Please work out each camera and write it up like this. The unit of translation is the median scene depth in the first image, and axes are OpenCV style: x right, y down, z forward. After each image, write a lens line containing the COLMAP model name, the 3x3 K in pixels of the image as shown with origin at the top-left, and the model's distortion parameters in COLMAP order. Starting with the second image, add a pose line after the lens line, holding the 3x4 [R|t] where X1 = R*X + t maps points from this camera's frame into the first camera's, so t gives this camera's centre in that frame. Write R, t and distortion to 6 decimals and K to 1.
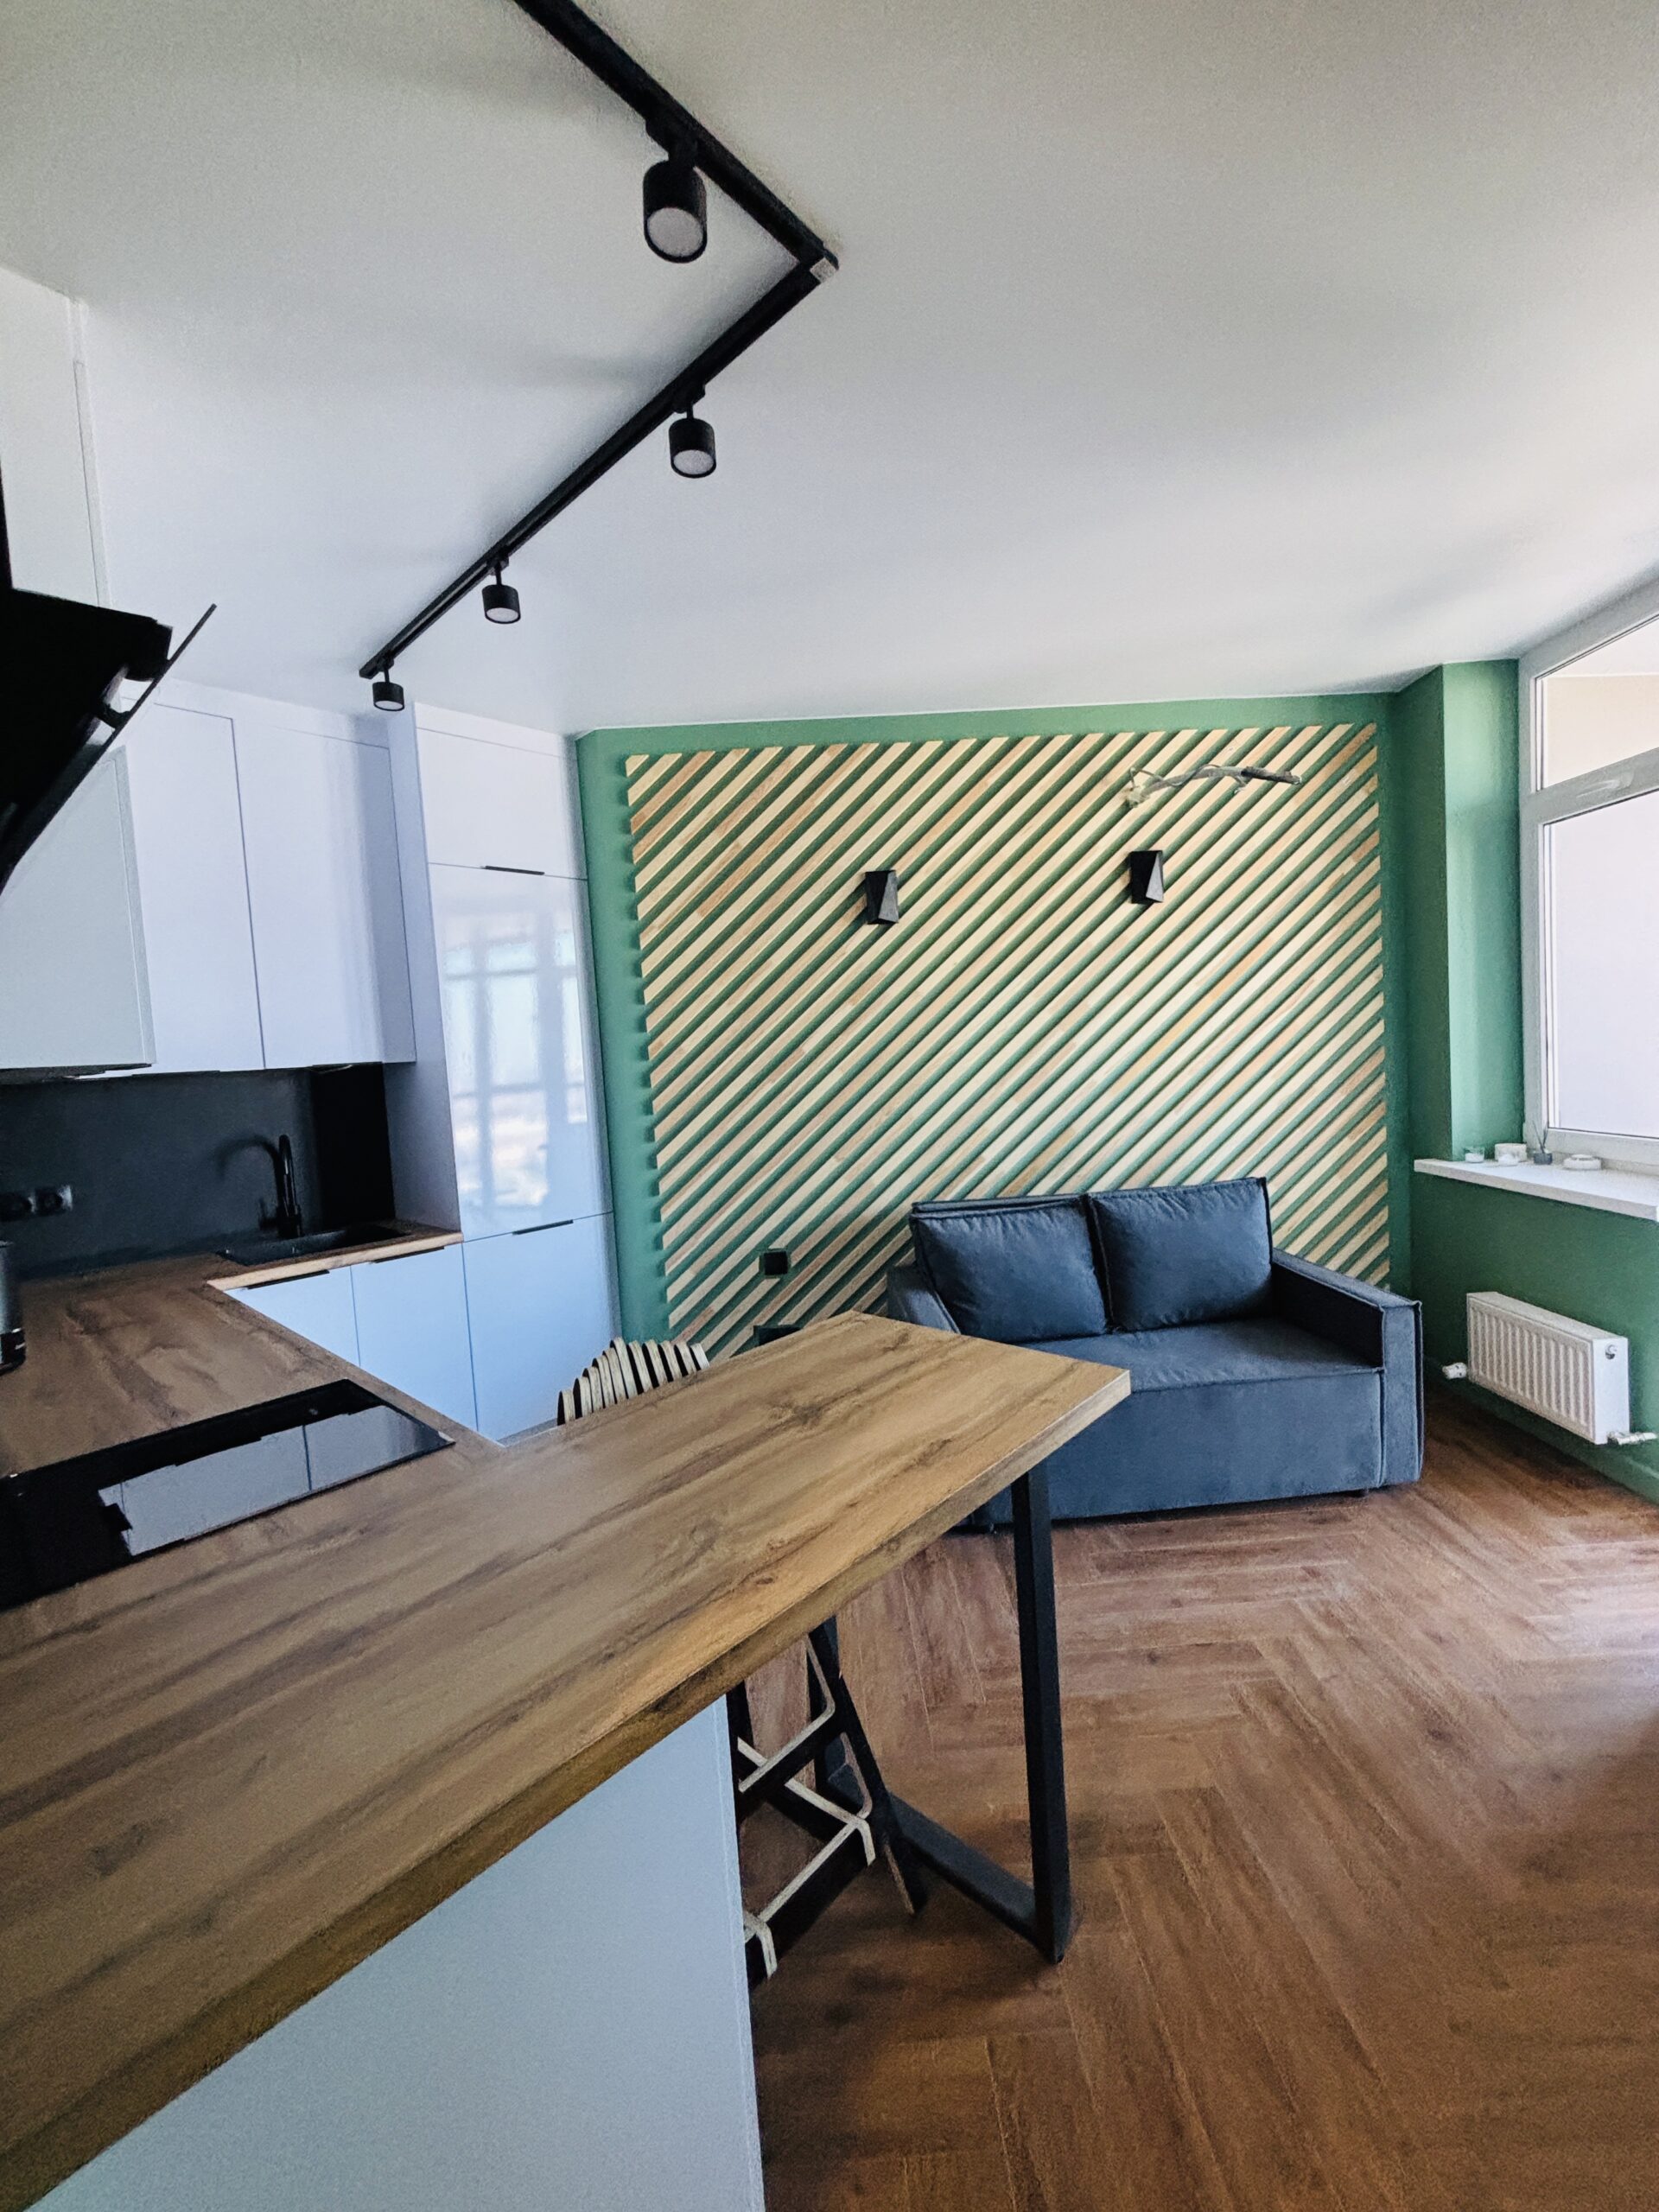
lens RADIAL K [[903.2, 0, 829.5], [0, 903.2, 1106.0], [0, 0, 1]] dist [-0.000415, 0.000028]
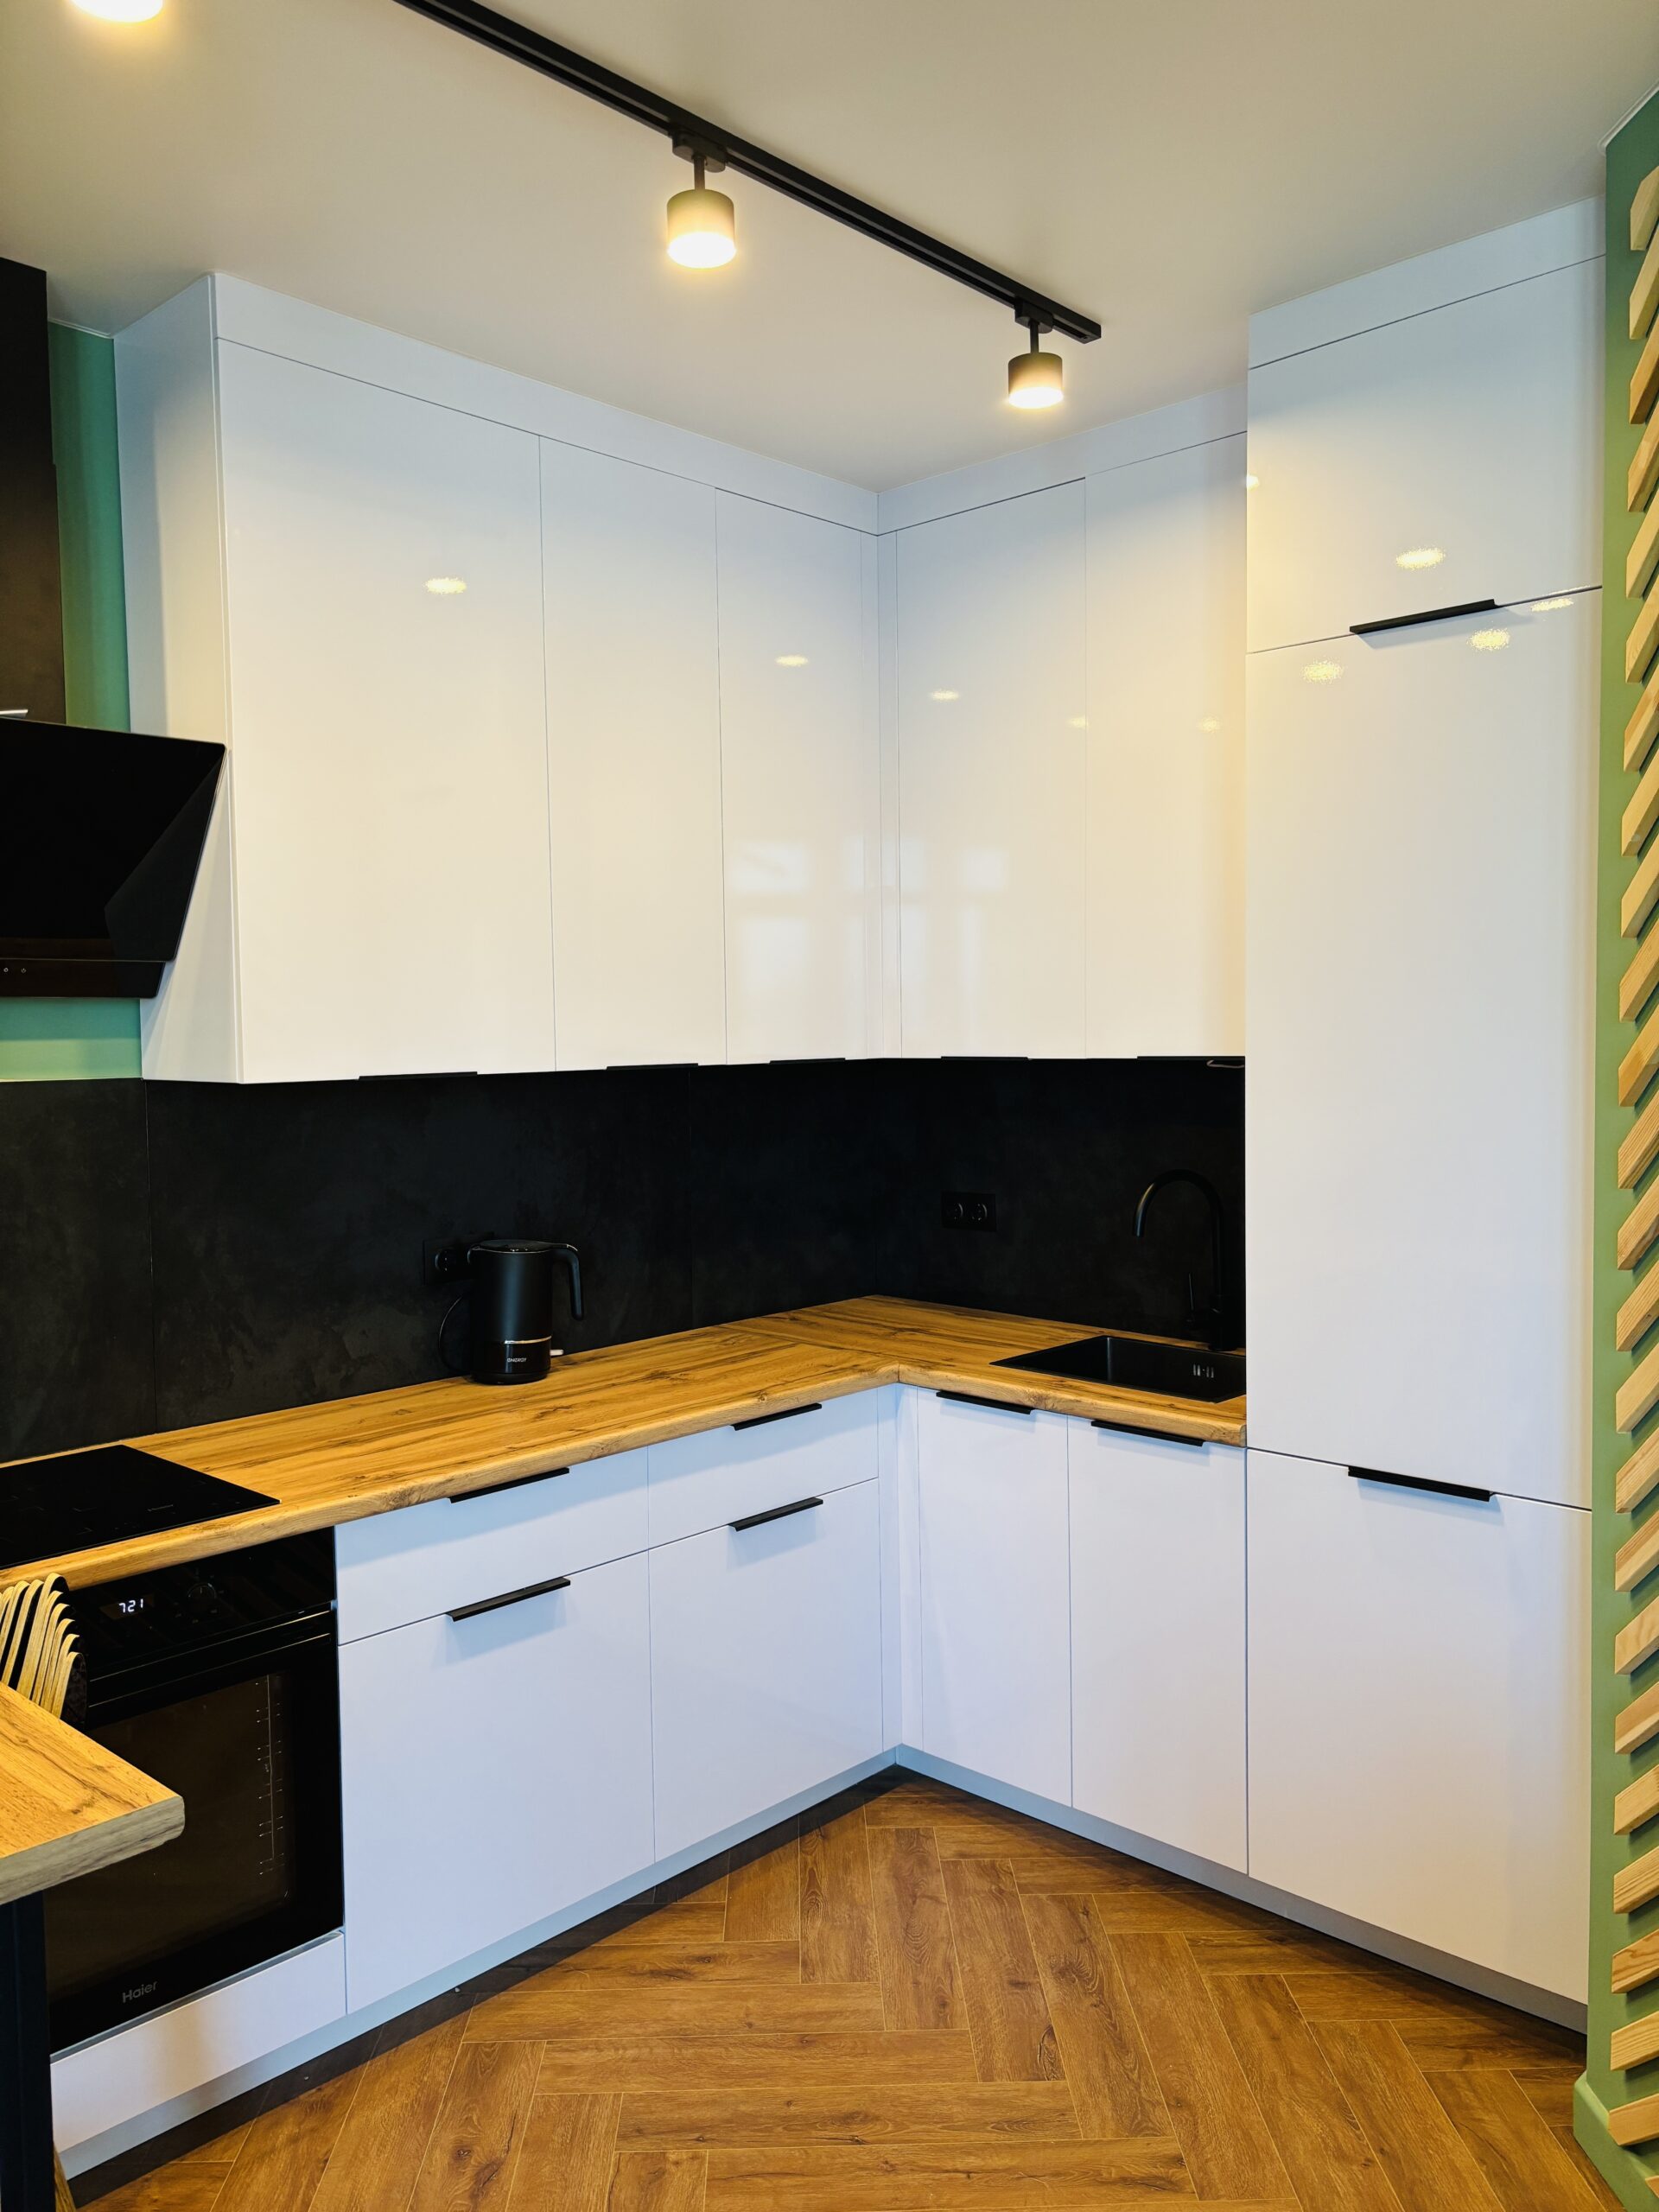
lens RADIAL K [[1639.4, 0, 829.5], [0, 1639.4, 1106.0], [0, 0, 1]] dist [0.005833, -0.059198]
pose [[-0.019892, 0.107930, -0.993960, 0.488997], [-0.041804, 0.993197, 0.108683, -0.124828], [0.998928, 0.043713, -0.015245, 0.882050]]
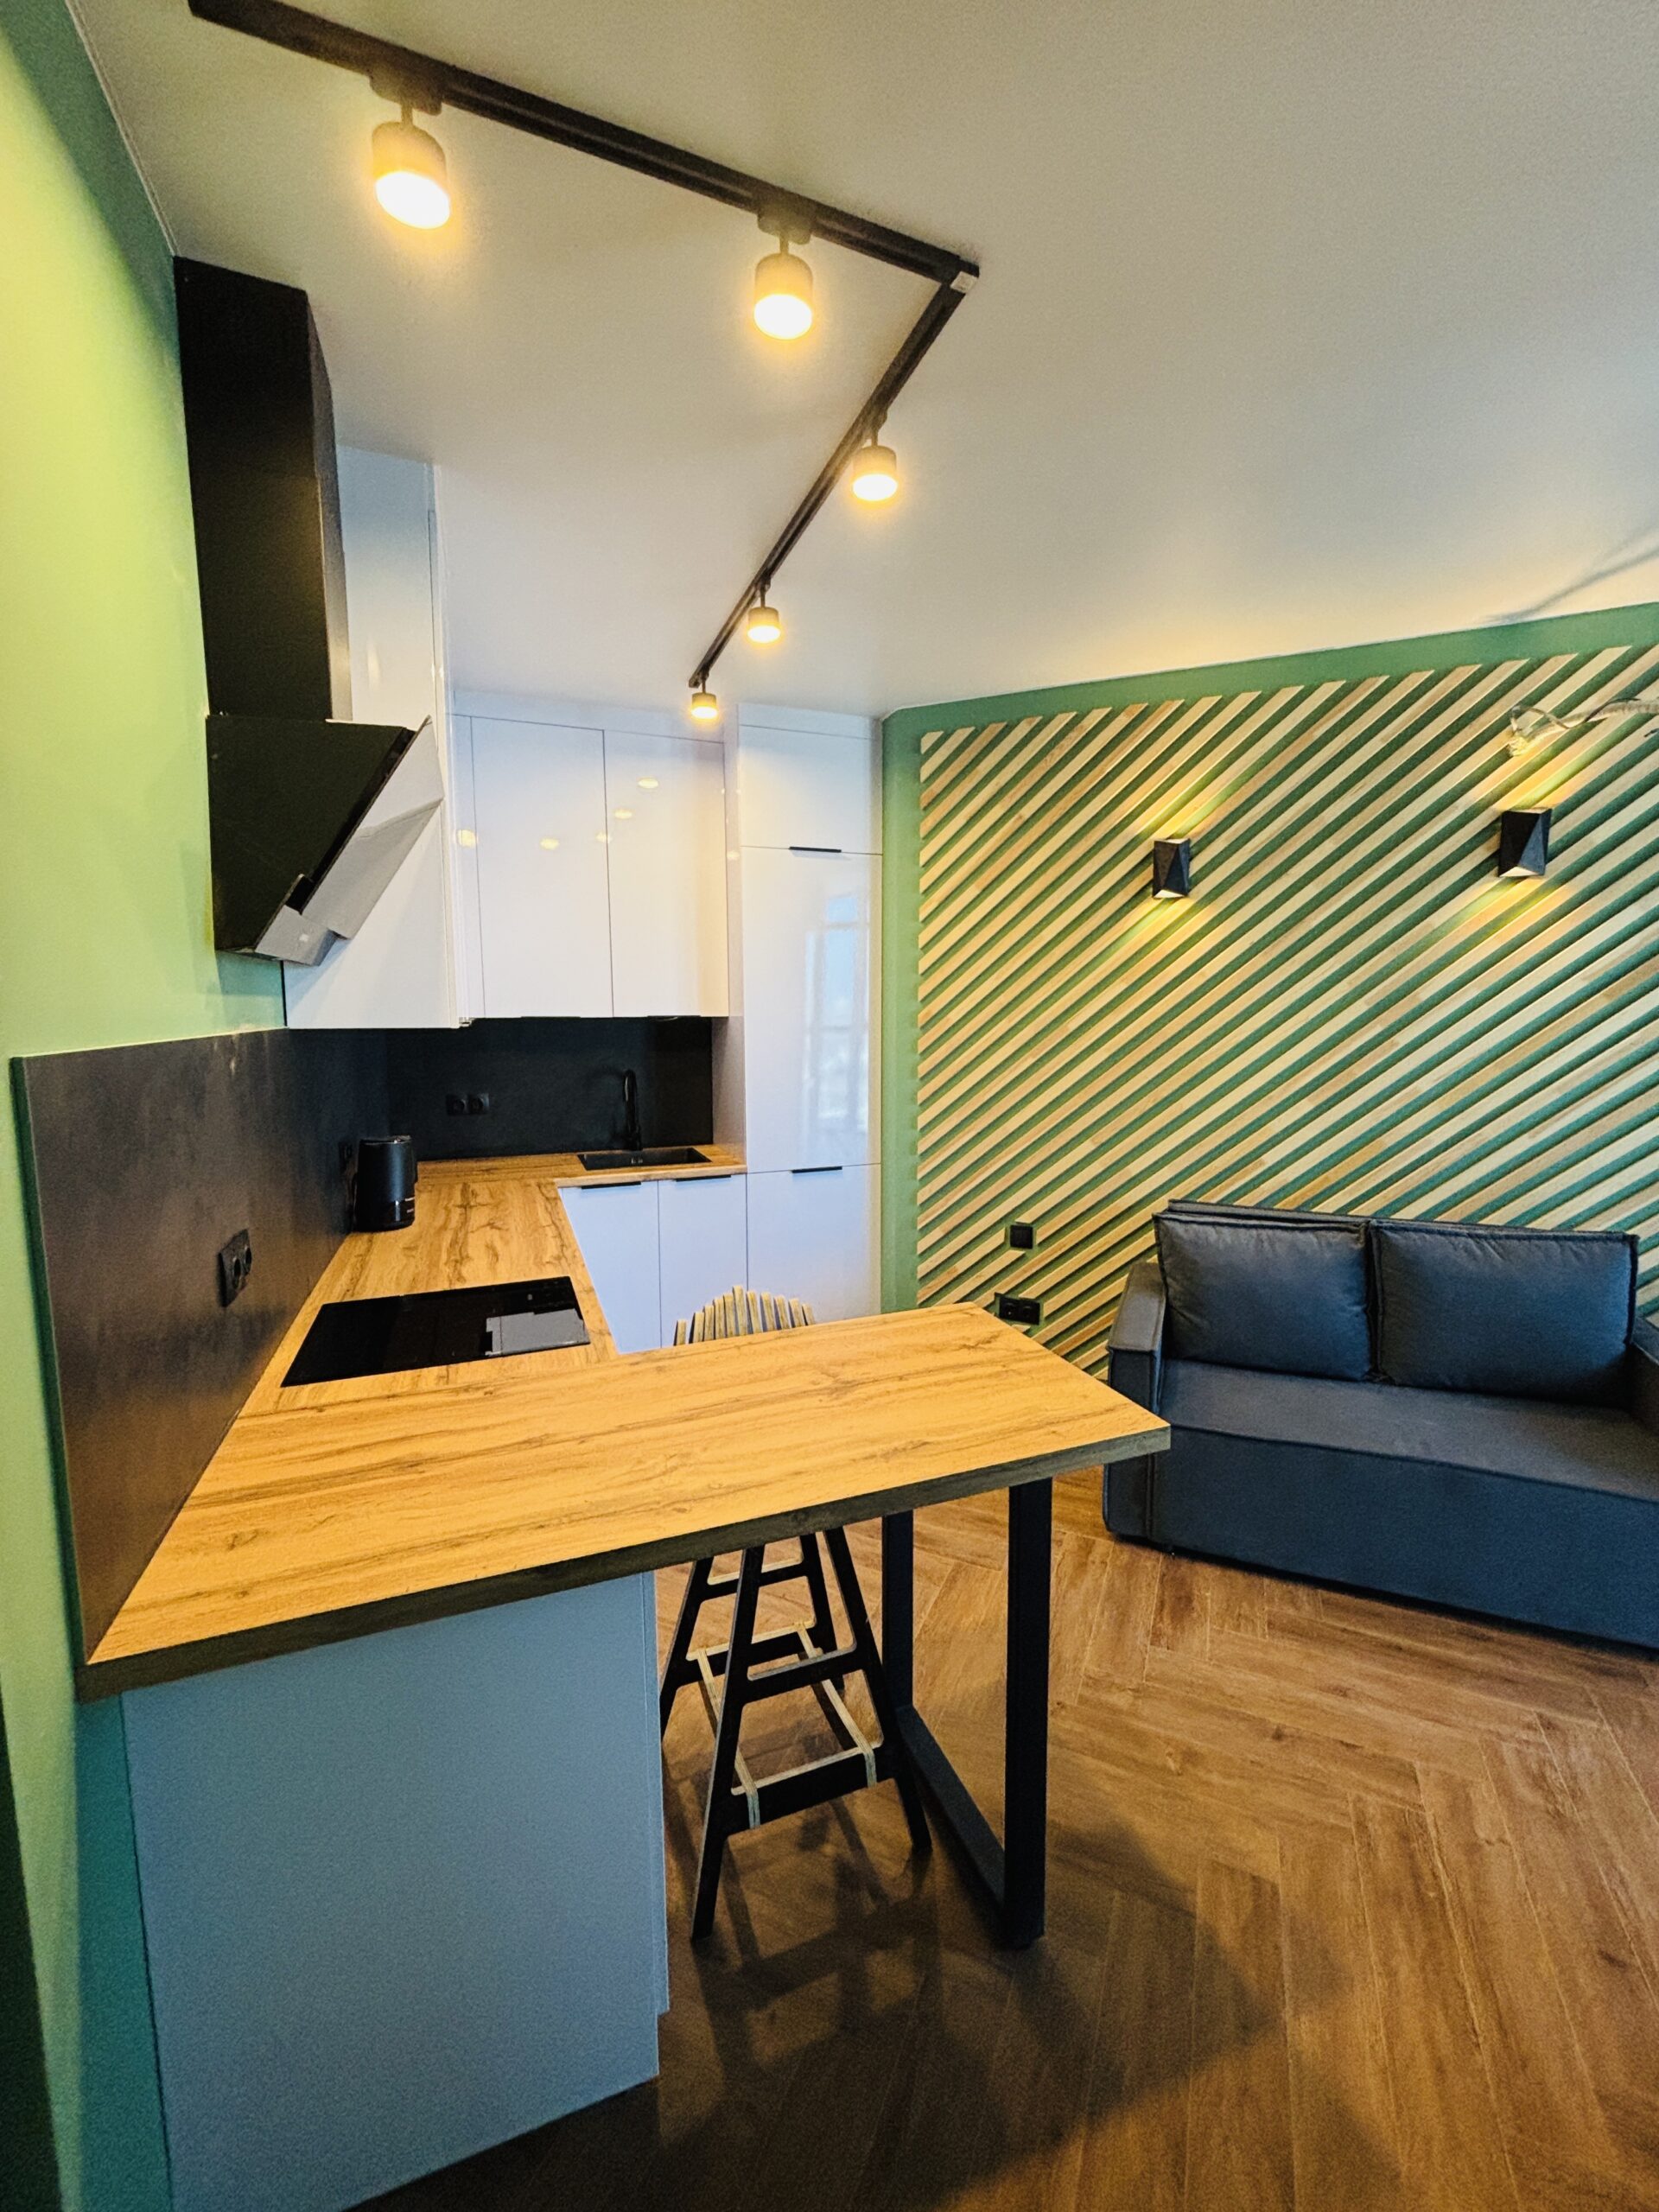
lens RADIAL K [[906.8, 0, 829.5], [0, 906.8, 1106.0], [0, 0, 1]] dist [0.004585, -0.000013]
pose [[0.897210, 0.108622, -0.428037, 0.202091], [-0.078420, 0.993061, 0.087633, -0.052445], [0.434586, -0.045058, 0.899503, -0.004107]]
